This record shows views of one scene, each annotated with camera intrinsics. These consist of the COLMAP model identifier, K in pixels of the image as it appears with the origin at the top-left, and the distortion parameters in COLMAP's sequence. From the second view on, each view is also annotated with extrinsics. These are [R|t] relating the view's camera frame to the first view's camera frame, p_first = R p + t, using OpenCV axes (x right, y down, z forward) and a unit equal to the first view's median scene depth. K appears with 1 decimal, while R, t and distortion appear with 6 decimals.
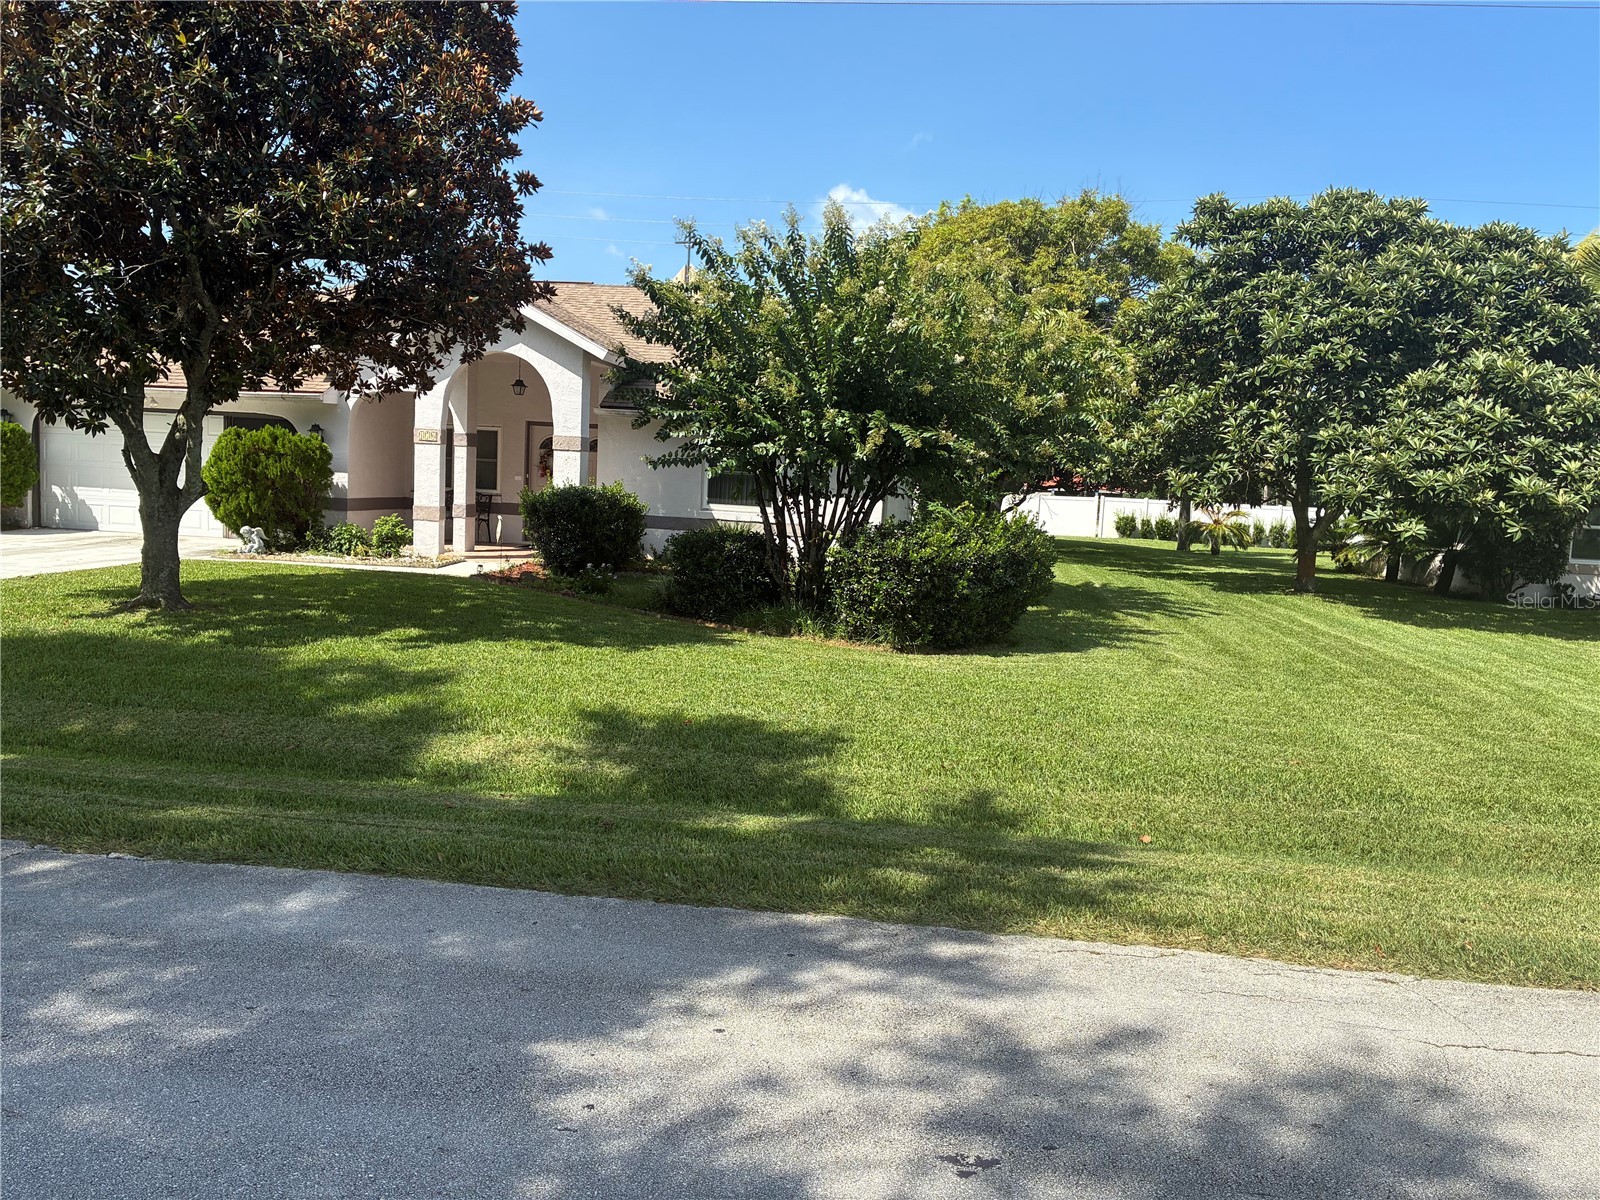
lens RADIAL K [[1212.2, 0, 796.1], [0, 1212.2, 594.1], [0, 0, 1]] dist [0.078611, -0.022185]
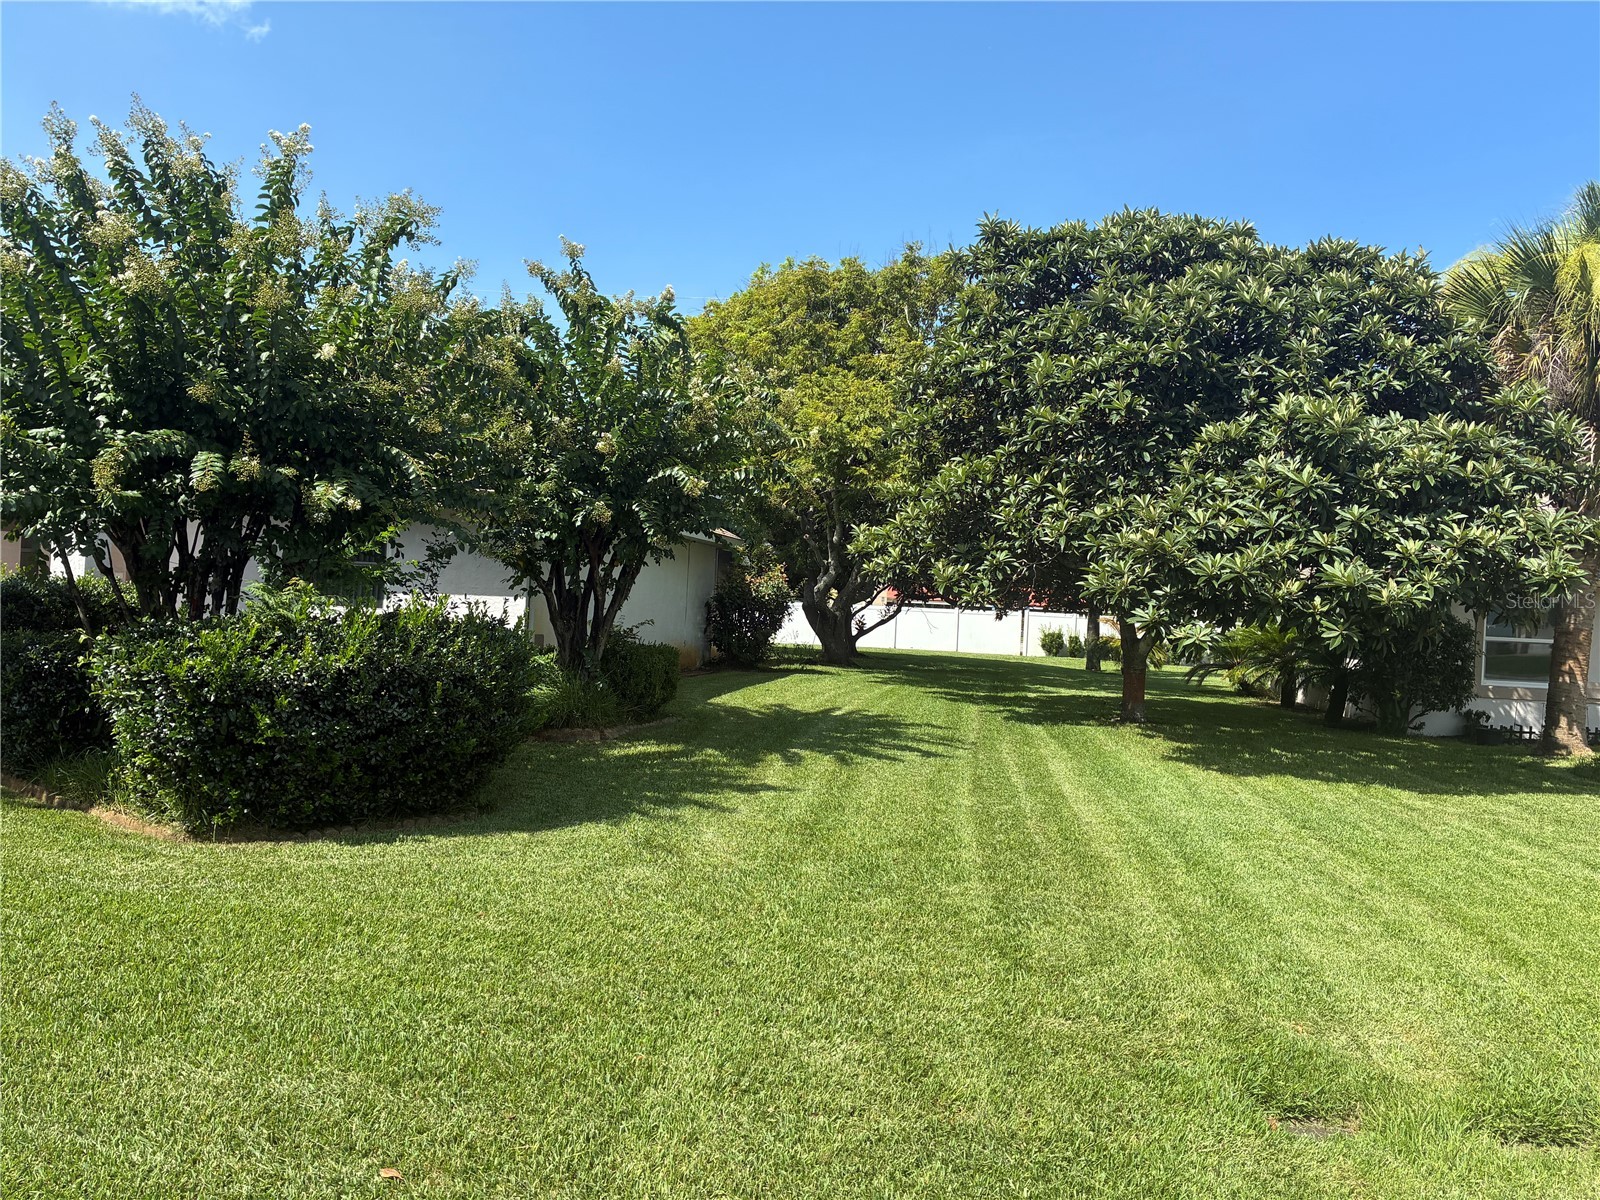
lens RADIAL K [[1212.2, 0, 803.6], [0, 1212.2, 602.9], [0, 0, 1]] dist [0.078611, -0.022185]
pose [[0.999840, -0.004182, -0.017394, 0.263983], [0.002532, 0.995589, -0.093792, -0.005116], [0.017710, 0.093733, 0.995440, 0.270381]]
